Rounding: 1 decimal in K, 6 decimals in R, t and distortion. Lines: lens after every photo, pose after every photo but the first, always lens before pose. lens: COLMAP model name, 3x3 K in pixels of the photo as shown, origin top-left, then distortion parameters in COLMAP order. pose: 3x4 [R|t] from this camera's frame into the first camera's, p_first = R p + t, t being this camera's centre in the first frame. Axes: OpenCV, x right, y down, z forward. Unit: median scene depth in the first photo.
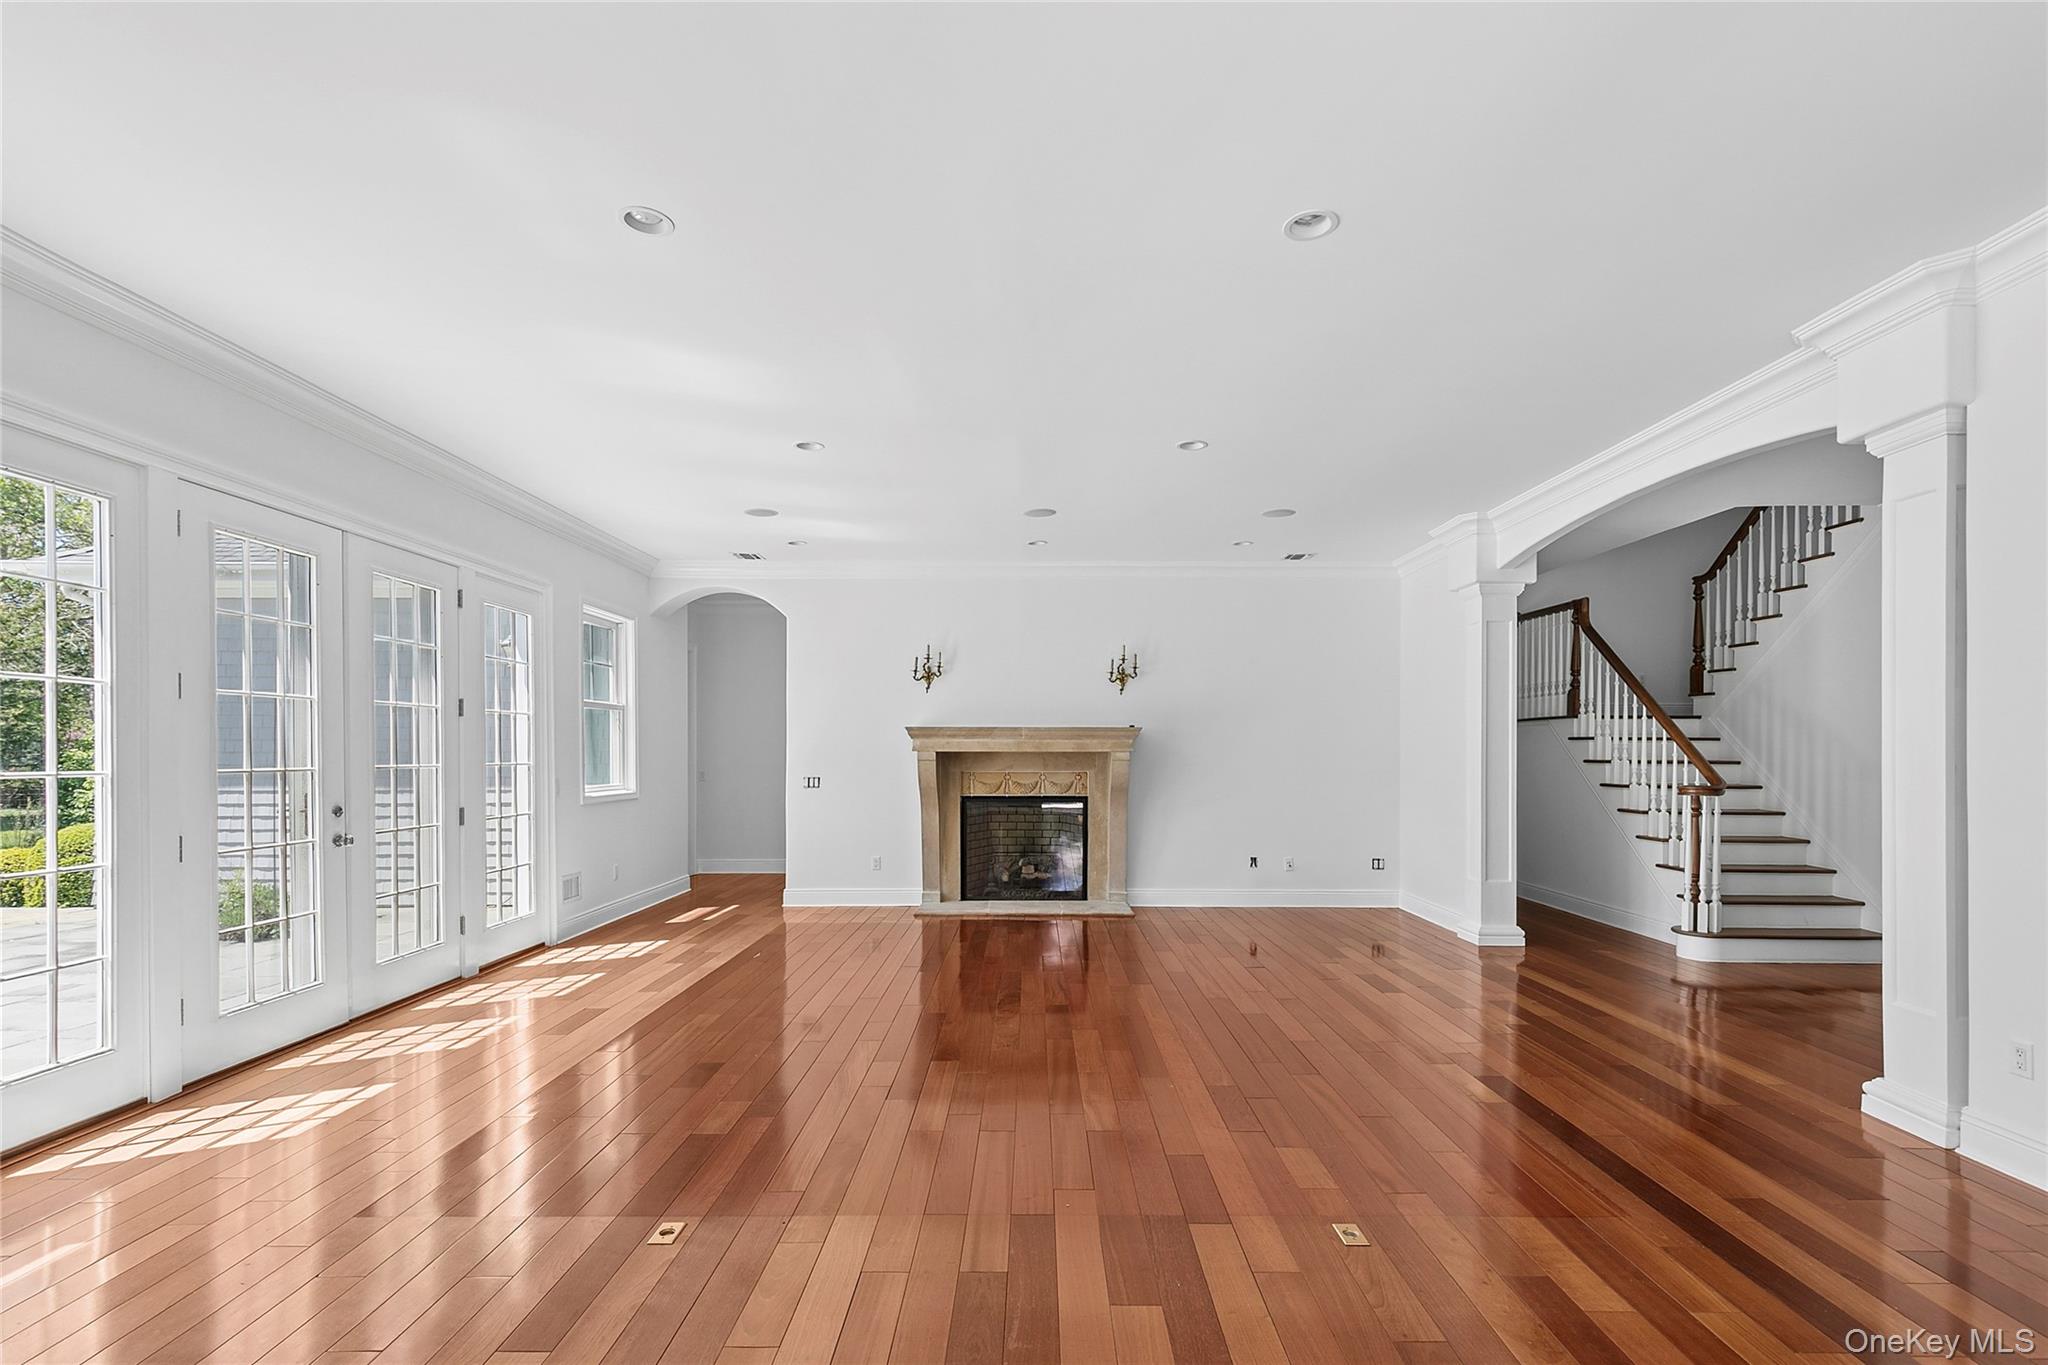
lens RADIAL K [[932.4, 0, 1027.7], [0, 932.4, 757.1], [0, 0, 1]] dist [0.001389, 0.000094]
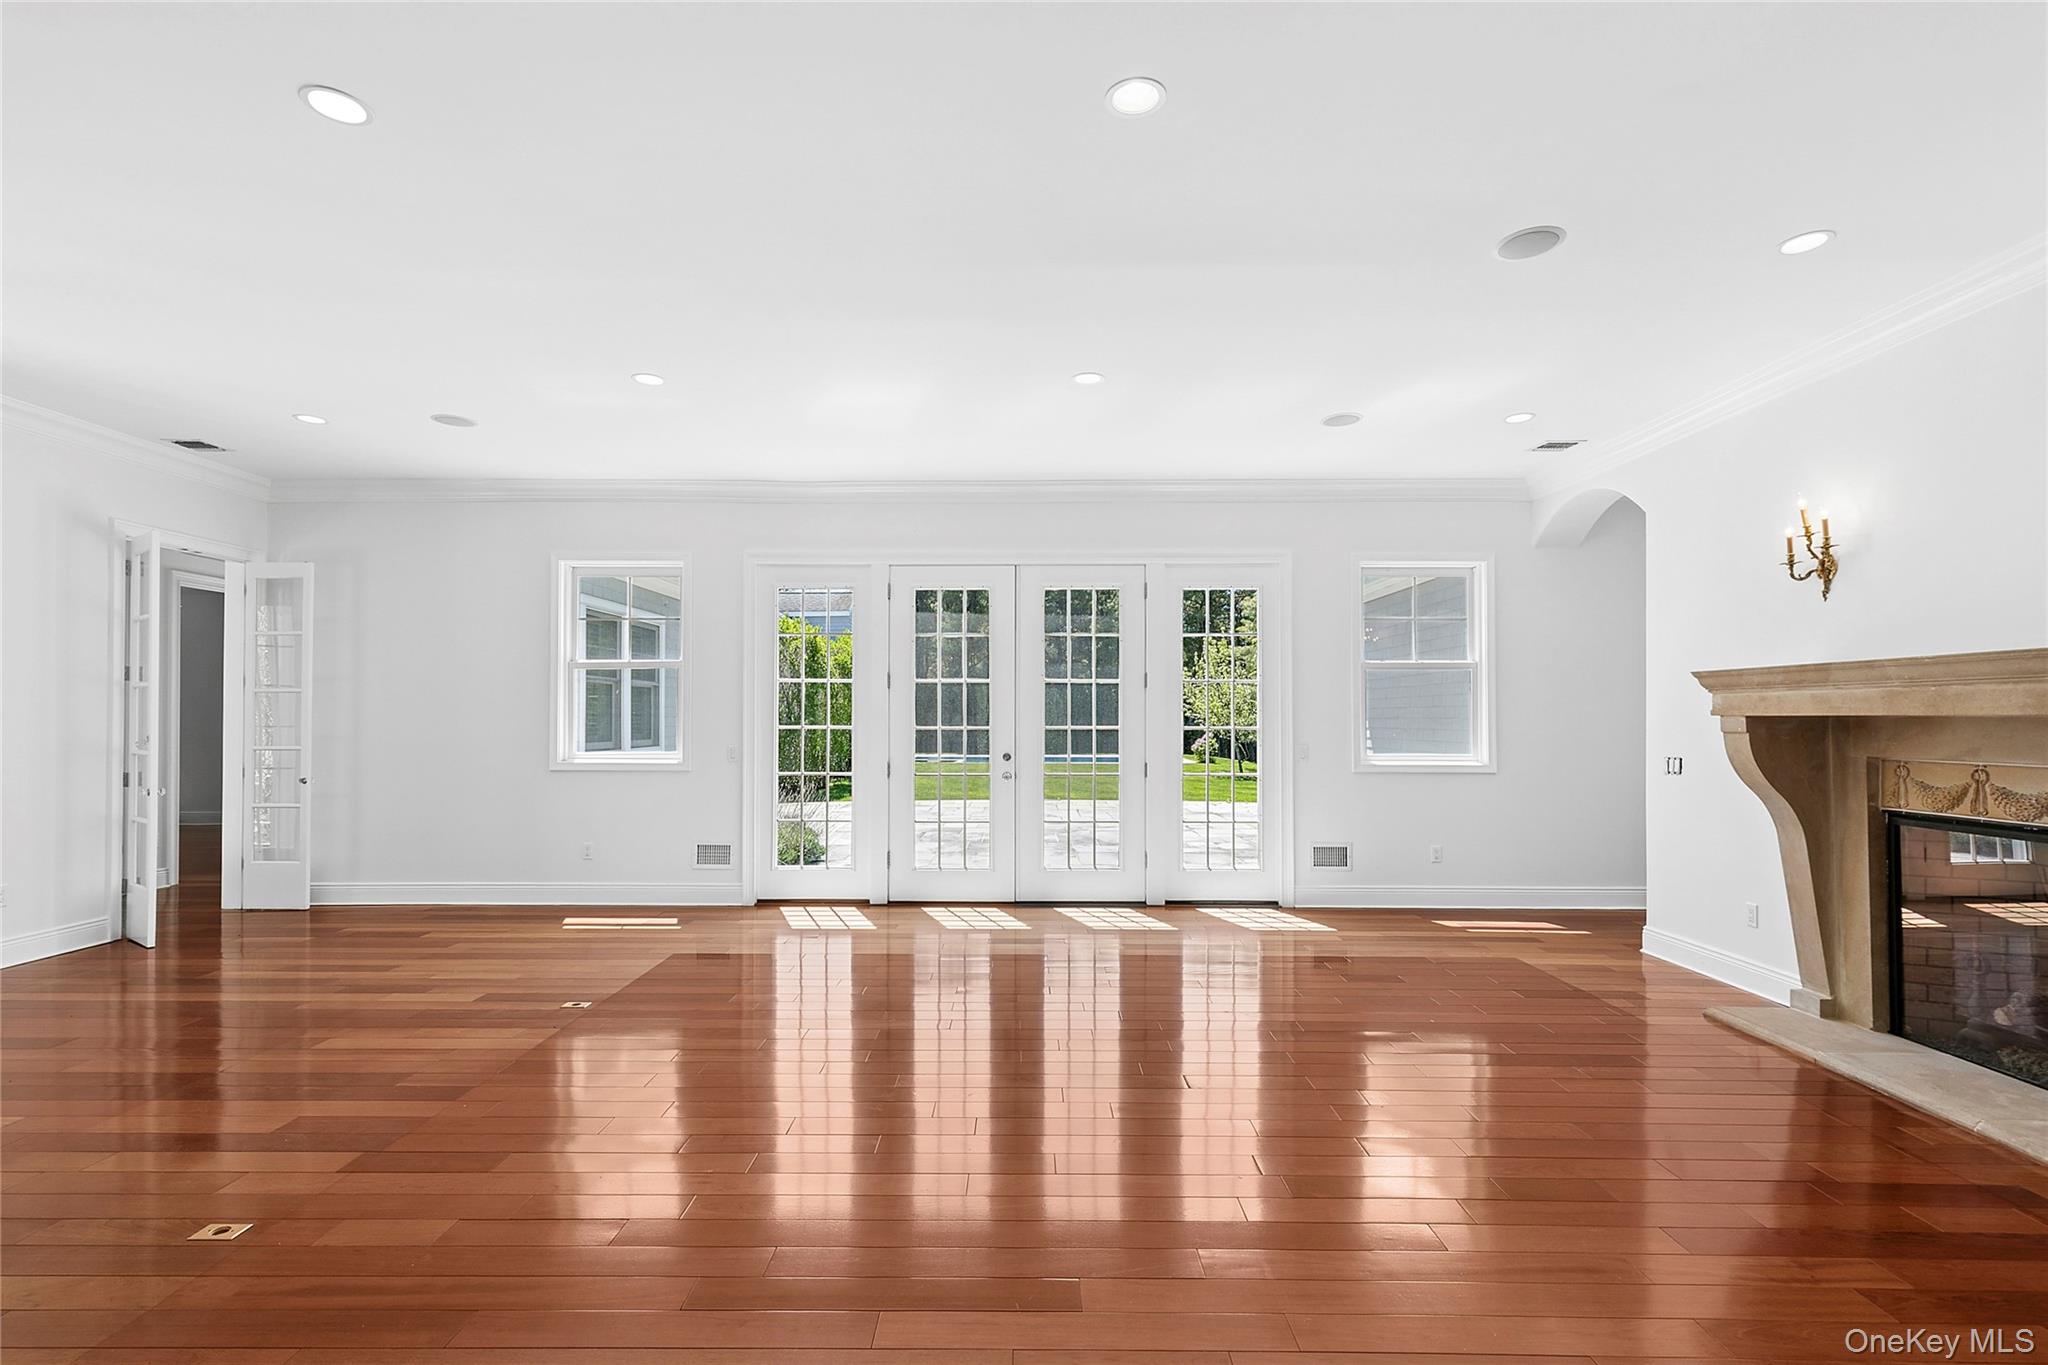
lens RADIAL K [[929.0, 0, 1032.2], [0, 929.0, 712.0], [0, 0, 1]] dist [0.002513, 0.000245]
pose [[-0.009431, -0.006188, -0.999936, 0.408183], [-0.005847, 0.999964, -0.006133, -0.002855], [0.999938, 0.005789, -0.009467, 0.586026]]
